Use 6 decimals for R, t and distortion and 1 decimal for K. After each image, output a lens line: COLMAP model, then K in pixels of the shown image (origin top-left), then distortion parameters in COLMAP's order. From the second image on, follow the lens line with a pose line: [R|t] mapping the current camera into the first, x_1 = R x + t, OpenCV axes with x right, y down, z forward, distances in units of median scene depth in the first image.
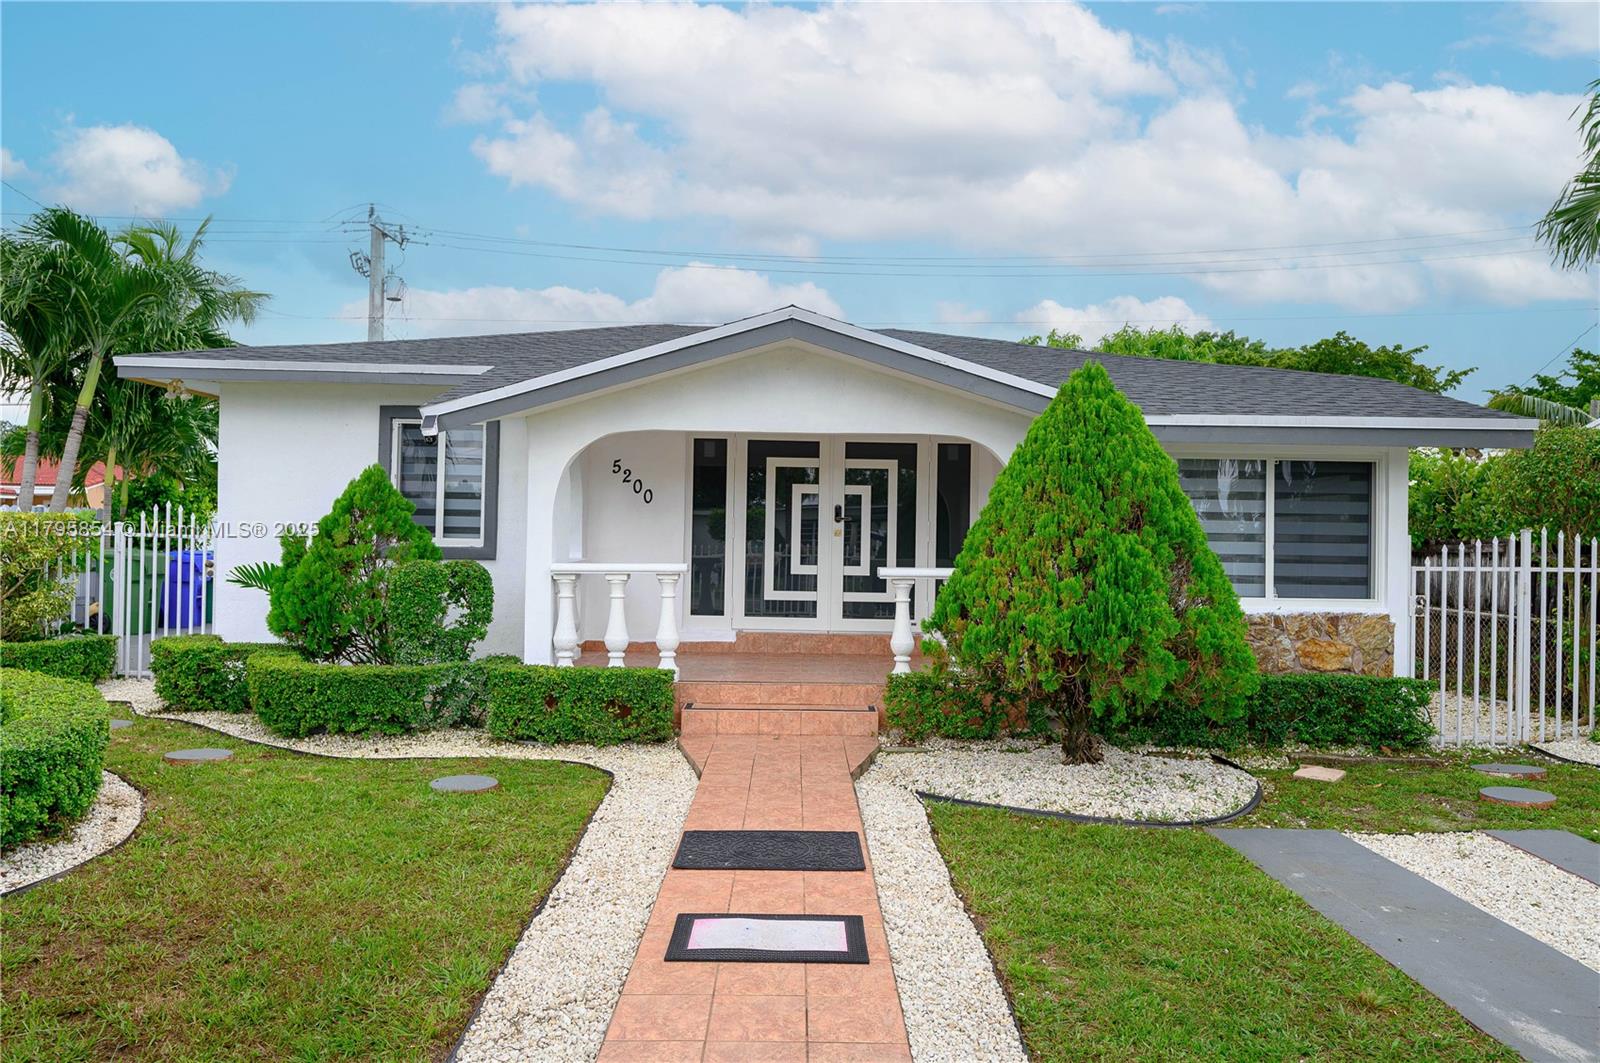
lens RADIAL K [[1067.6, 0, 803.6], [0, 1067.6, 534.1], [0, 0, 1]] dist [-0.002303, 0.001709]
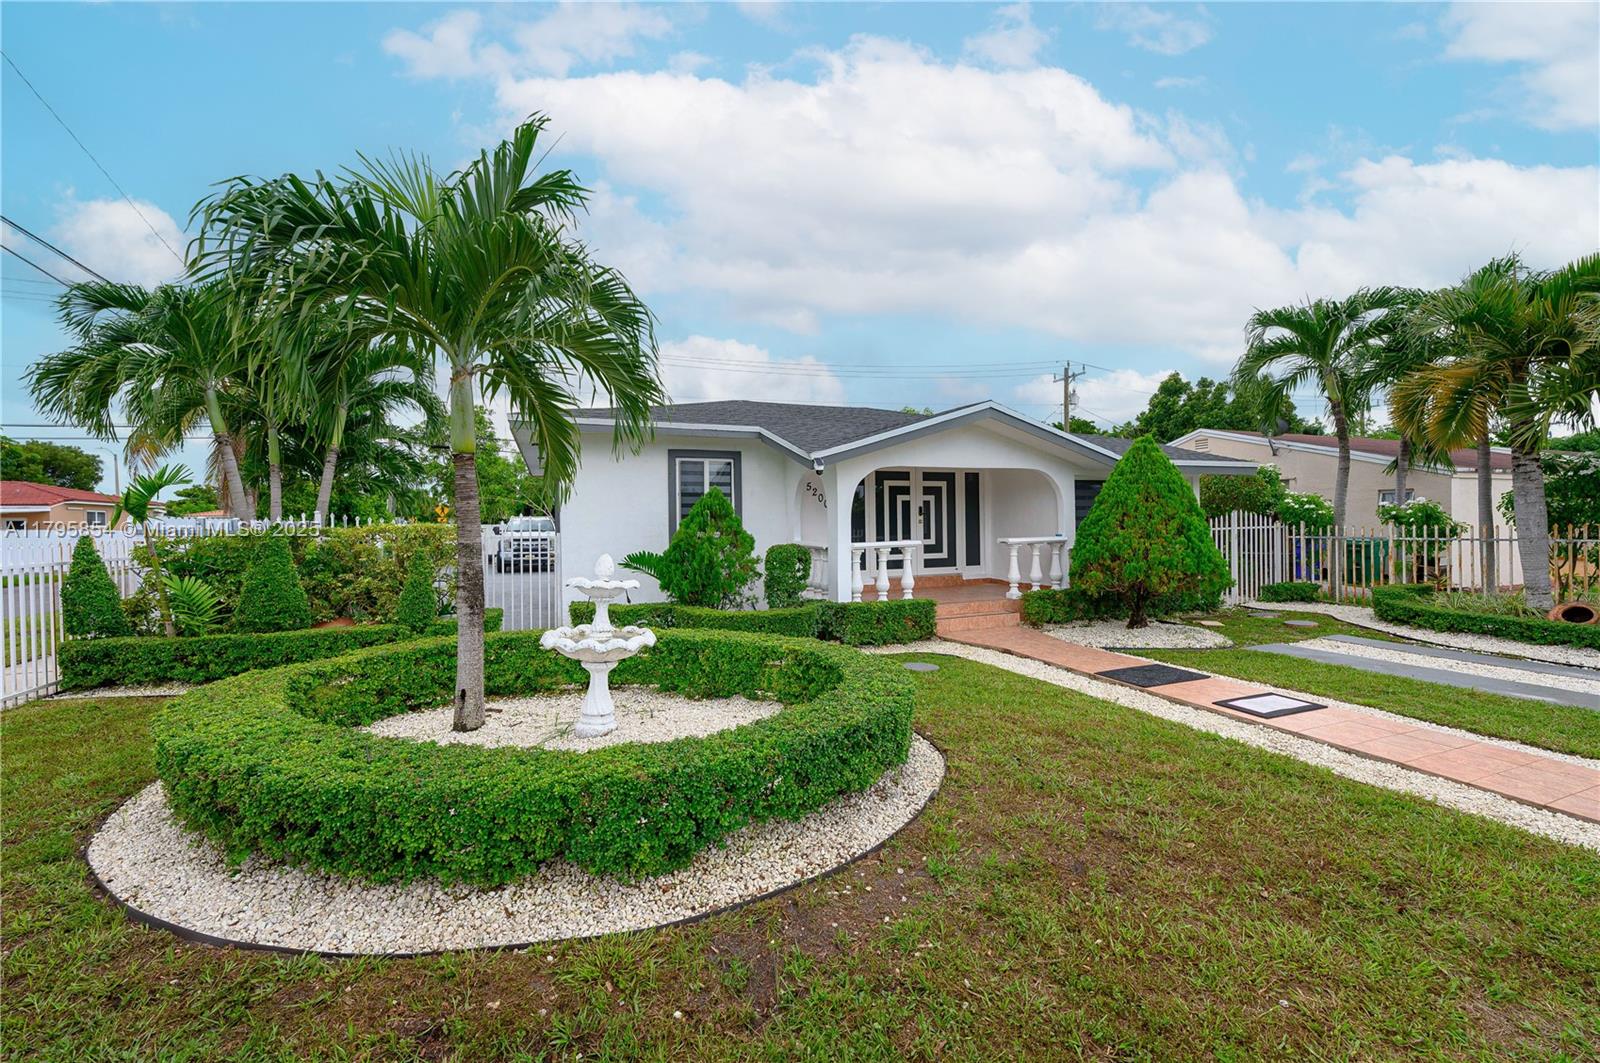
lens RADIAL K [[635.7, 0, 799.6], [0, 635.7, 530.0], [0, 0, 1]] dist [-0.001209, 0.000382]
pose [[0.935229, -0.034496, 0.352359, -0.604966], [0.030376, 0.999390, 0.017217, -0.012777], [-0.352738, -0.005399, 0.935707, 0.057817]]
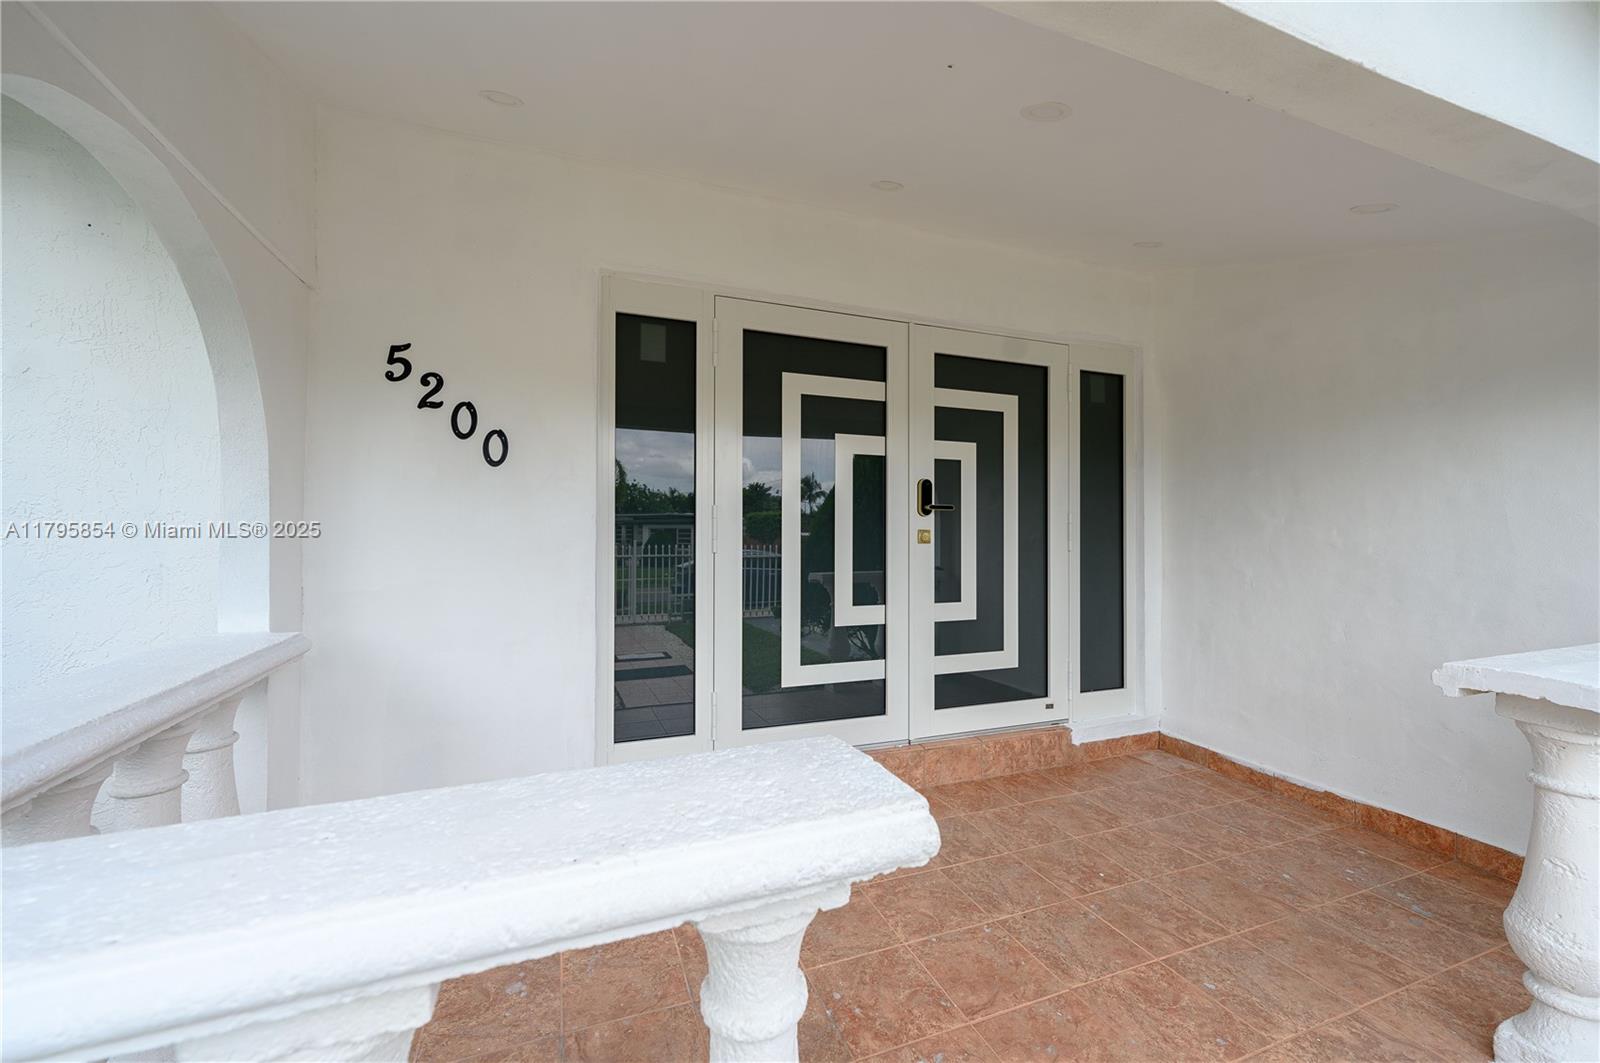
lens RADIAL K [[635.7, 0, 801.3], [0, 635.7, 531.2], [0, 0, 1]] dist [-0.001209, 0.000382]
pose [[0.936578, -0.013799, 0.350186, -0.135766], [0.014083, 0.999899, 0.001735, -0.005475], [-0.350175, 0.003307, 0.936679, 0.826150]]
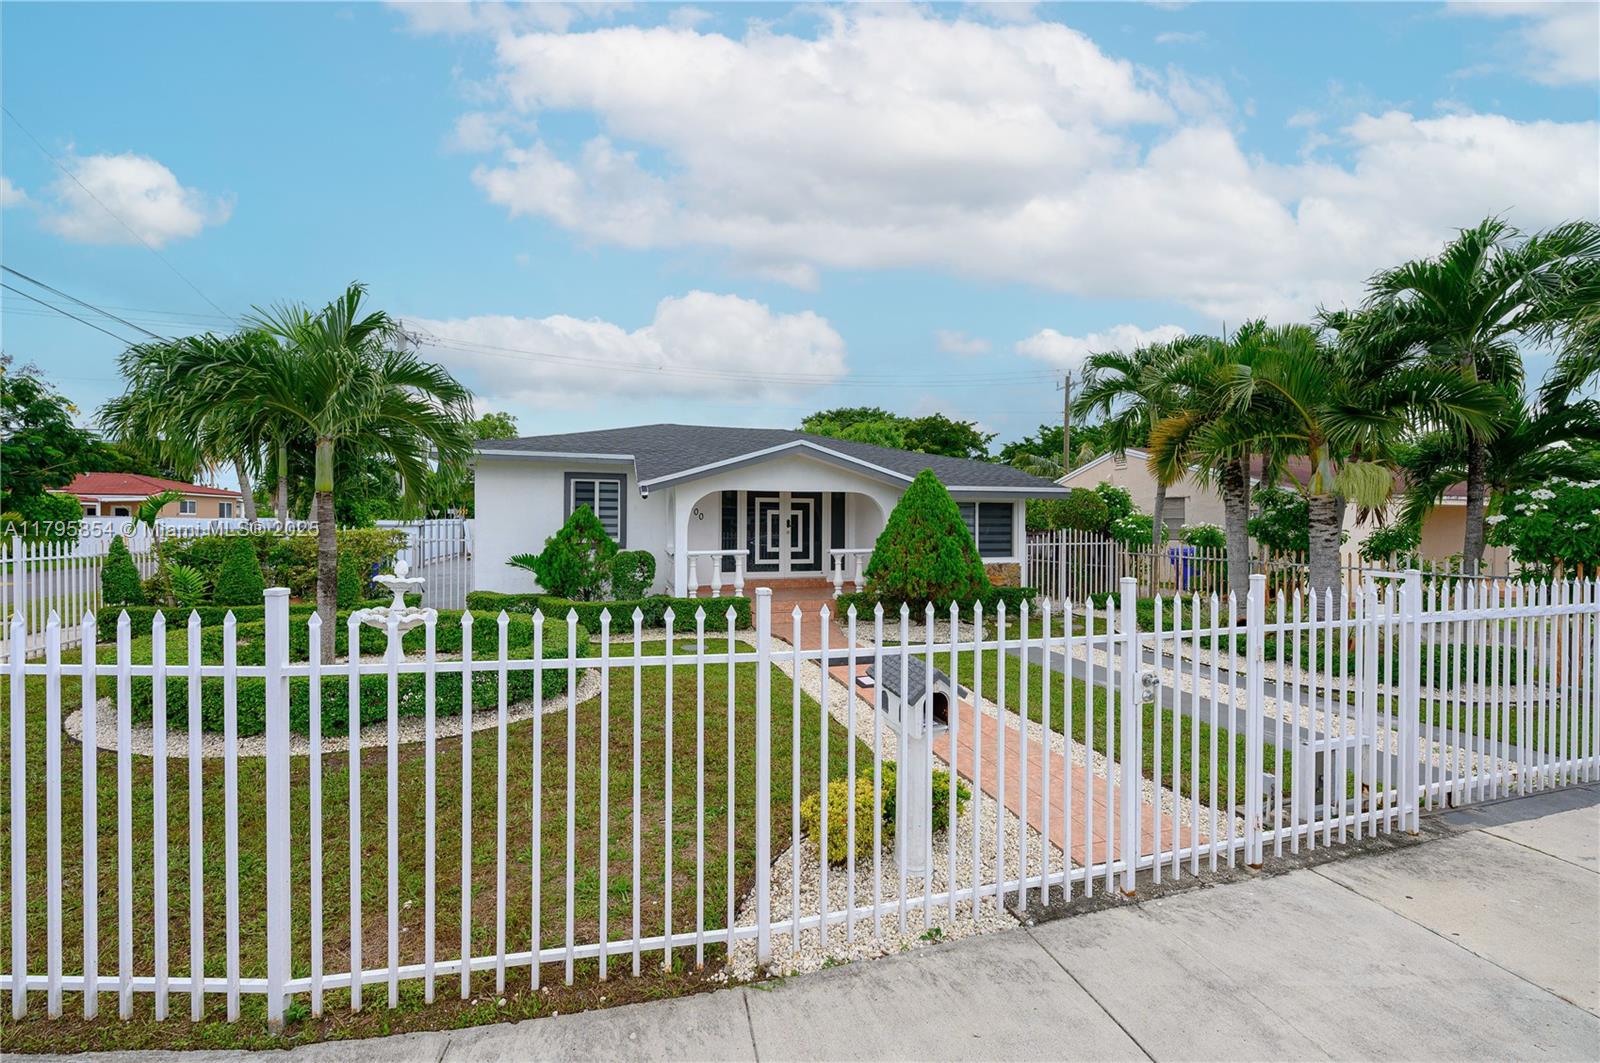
lens RADIAL K [[635.7, 0, 805.7], [0, 635.7, 526.2], [0, 0, 1]] dist [-0.001209, 0.000382]
pose [[0.960695, -0.014509, 0.277226, -0.324685], [0.010536, 0.999819, 0.015818, -0.037413], [-0.277406, -0.012275, 0.960674, -0.284550]]
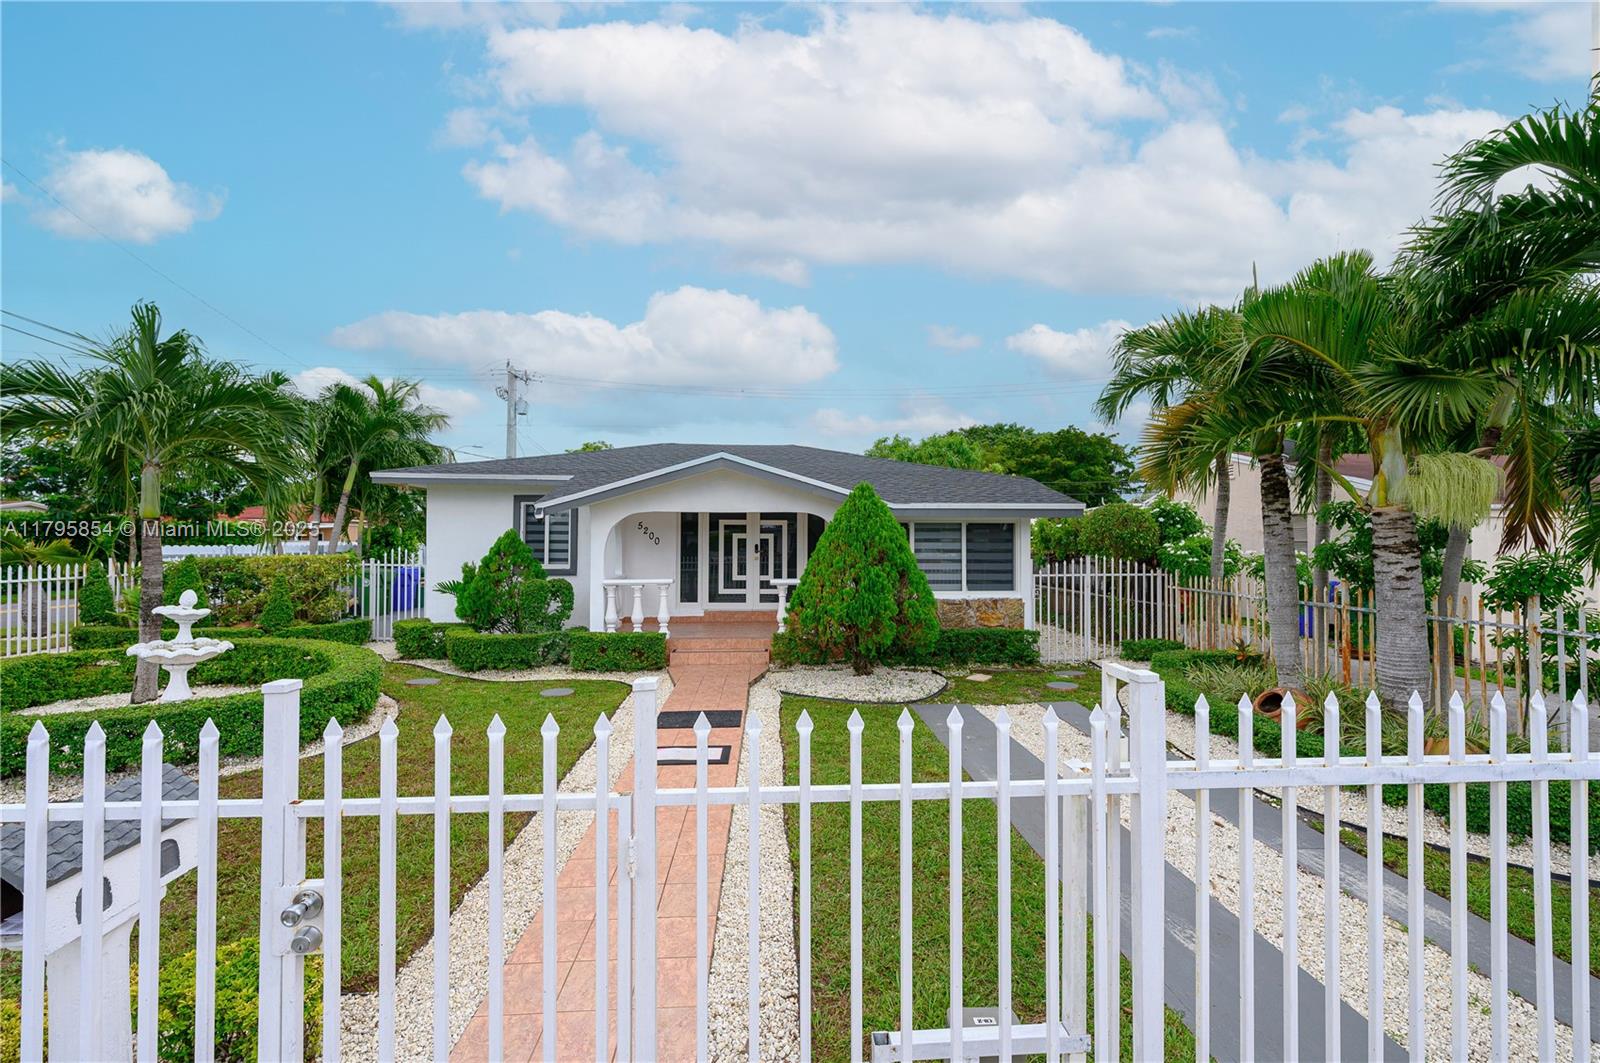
lens RADIAL K [[635.7, 0, 805.5], [0, 635.7, 534.0], [0, 0, 1]] dist [-0.001209, 0.000382]
pose [[0.998659, -0.012506, 0.050243, 0.069963], [0.013017, 0.999867, -0.009857, -0.036502], [-0.050113, 0.010498, 0.998688, -0.171202]]
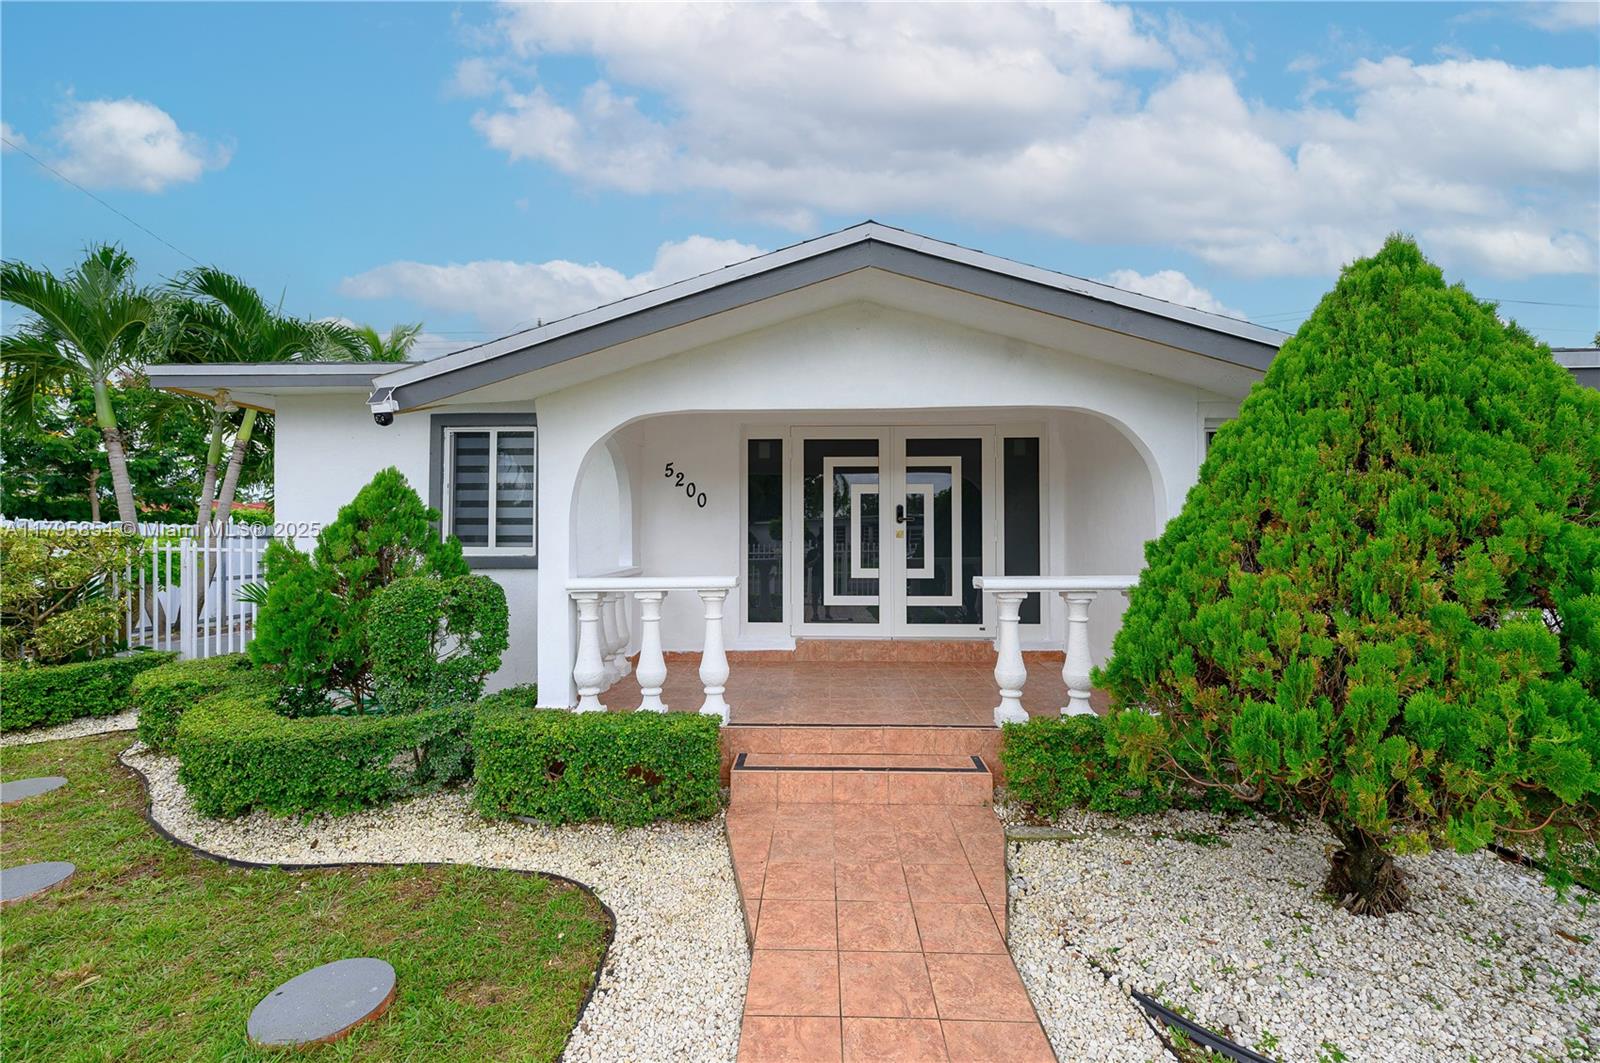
lens RADIAL K [[635.7, 0, 796.4], [0, 635.7, 530.0], [0, 0, 1]] dist [-0.001209, 0.000382]
pose [[0.998628, -0.019898, -0.048440, -0.036293], [0.019518, 0.999775, -0.008297, -0.002112], [0.048594, 0.007340, 0.998792, 0.472852]]
